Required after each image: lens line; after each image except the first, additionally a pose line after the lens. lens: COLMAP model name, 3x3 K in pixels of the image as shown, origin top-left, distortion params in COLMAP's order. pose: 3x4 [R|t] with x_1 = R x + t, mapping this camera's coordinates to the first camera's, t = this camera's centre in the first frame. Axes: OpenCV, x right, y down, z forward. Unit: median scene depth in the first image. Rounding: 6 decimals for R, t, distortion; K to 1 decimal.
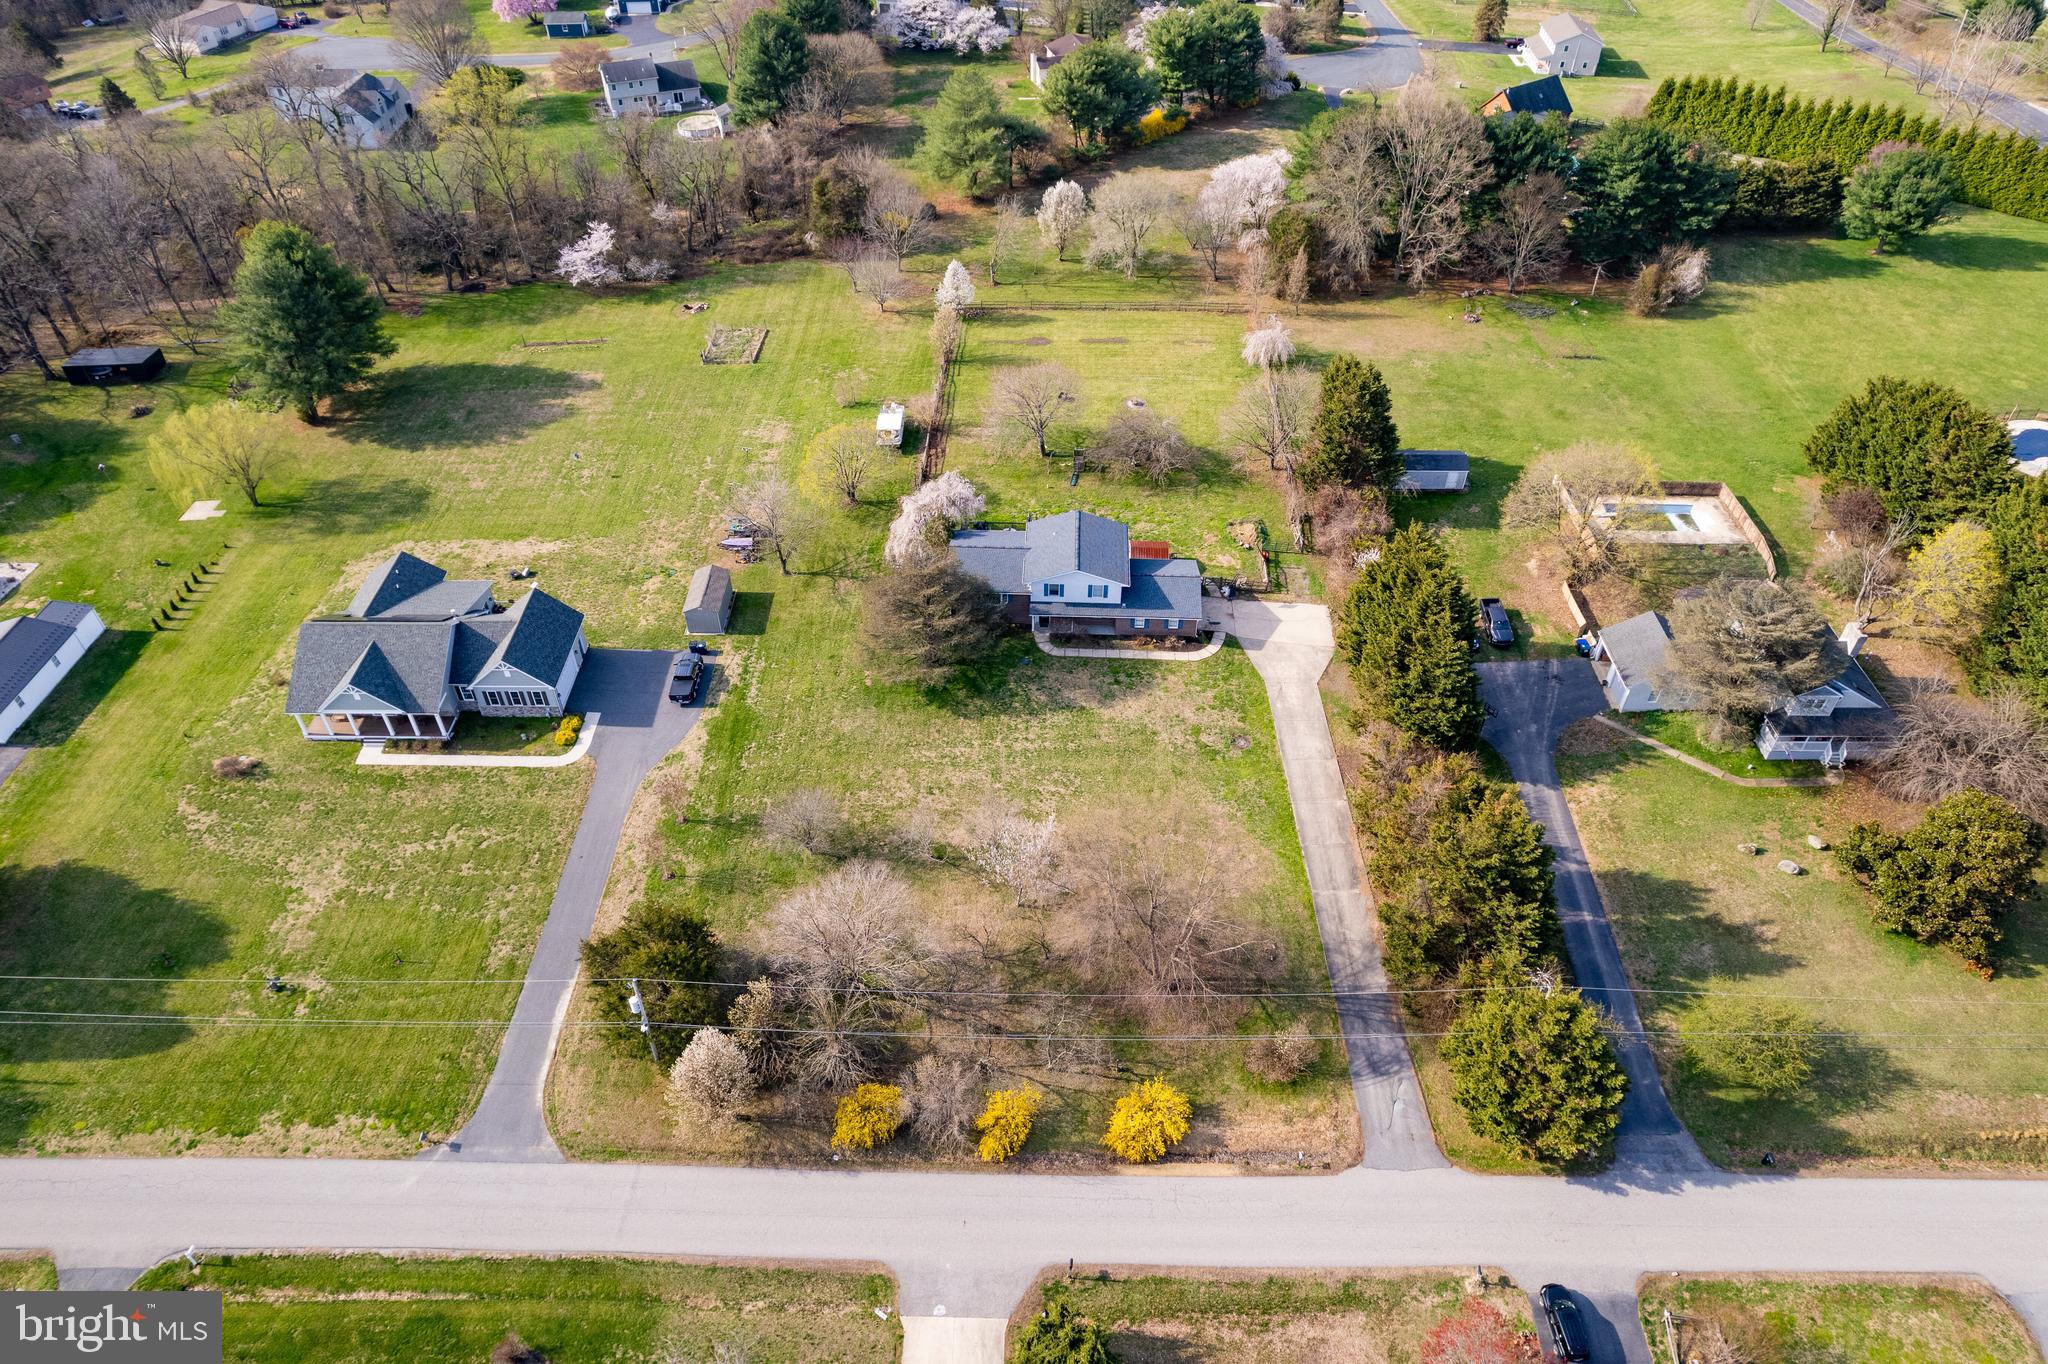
lens RADIAL K [[1320.3, 0, 1026.2], [0, 1320.3, 675.2], [0, 0, 1]] dist [-0.072908, 0.080273]
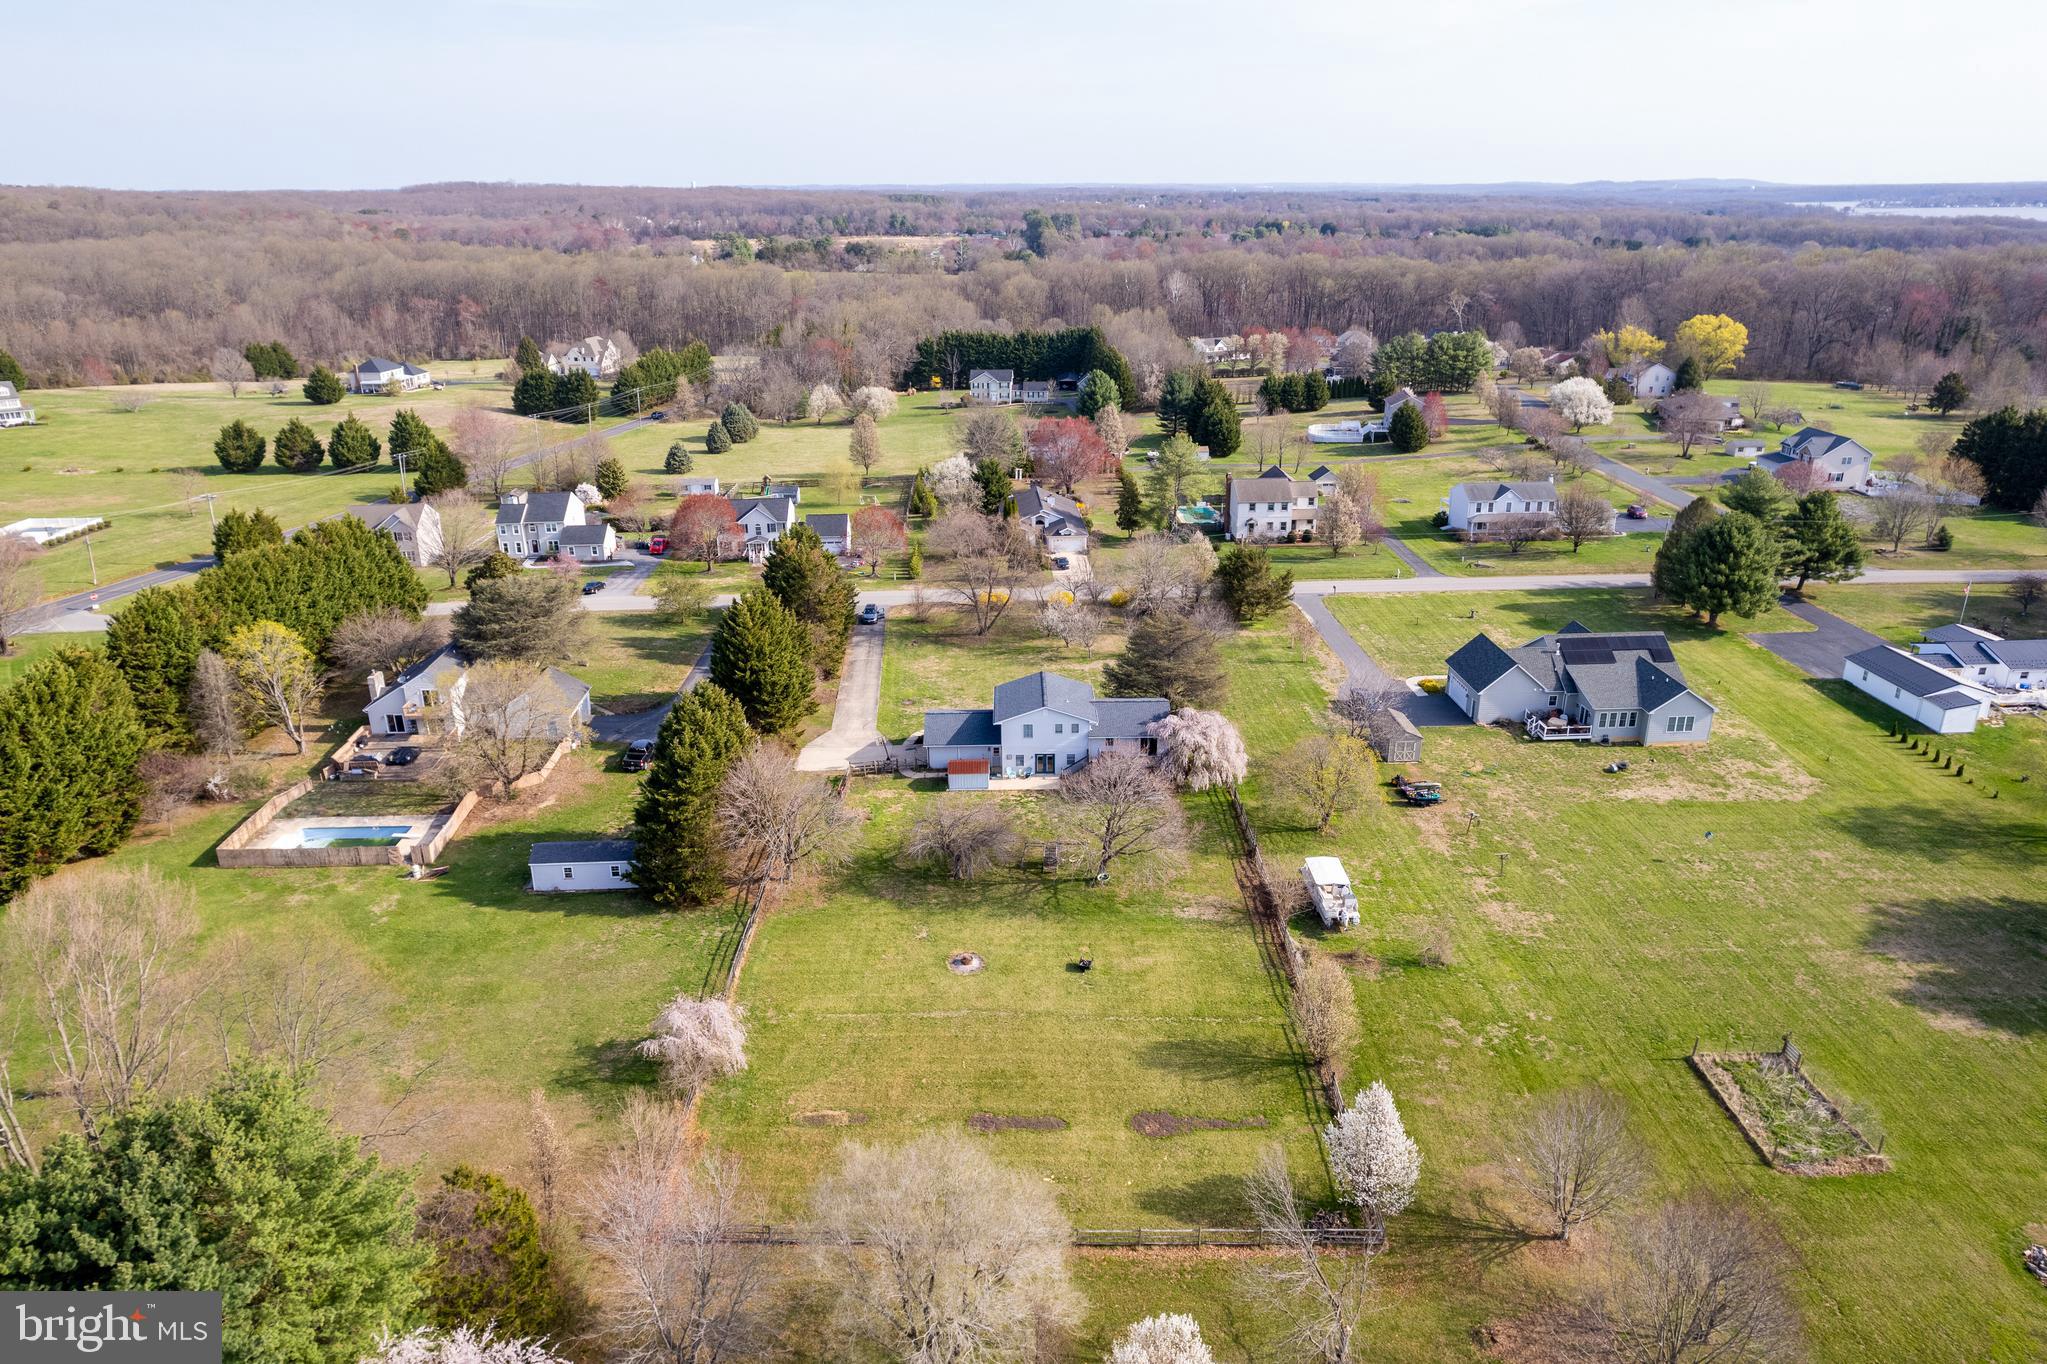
lens RADIAL K [[1298.8, 0, 1023.5], [0, 1298.8, 682.0], [0, 0, 1]] dist [-0.070167, 0.070787]
pose [[-0.998655, 0.023456, -0.046248, 0.094380], [-0.029820, 0.469879, 0.882227, -0.925489], [0.042424, 0.882419, -0.468547, 1.361652]]
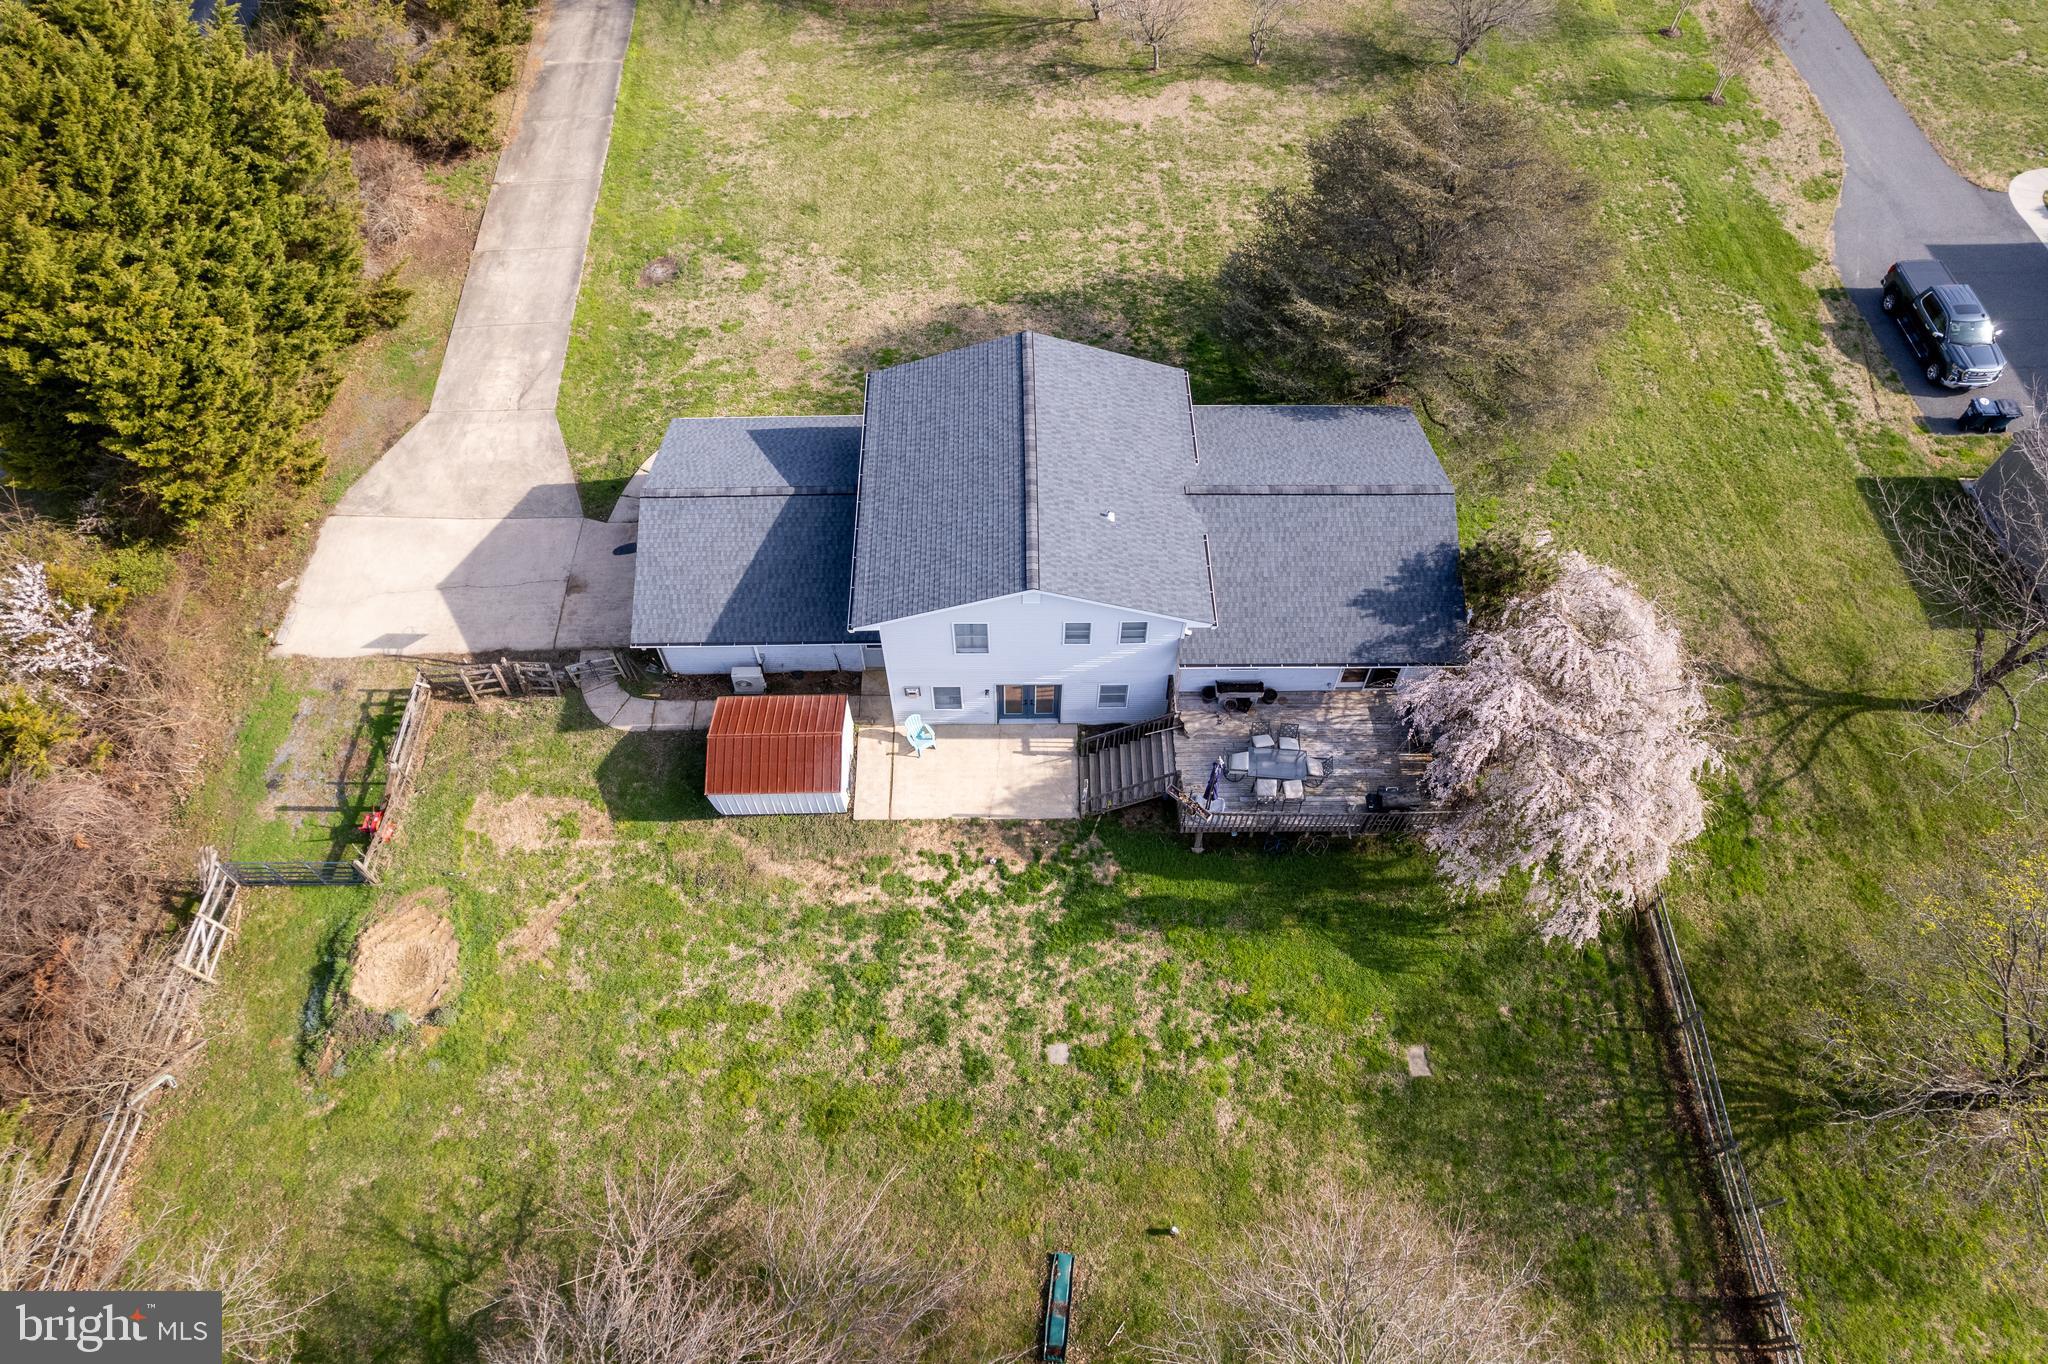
lens RADIAL K [[1304.1, 0, 1021.4], [0, 1304.1, 685.6], [0, 0, 1]] dist [-0.072830, 0.076523]
pose [[-0.998669, 0.042348, -0.029439, 0.047693], [-0.035197, -0.142371, 0.989187, -0.367580], [0.037699, 0.988907, 0.143672, 0.935233]]
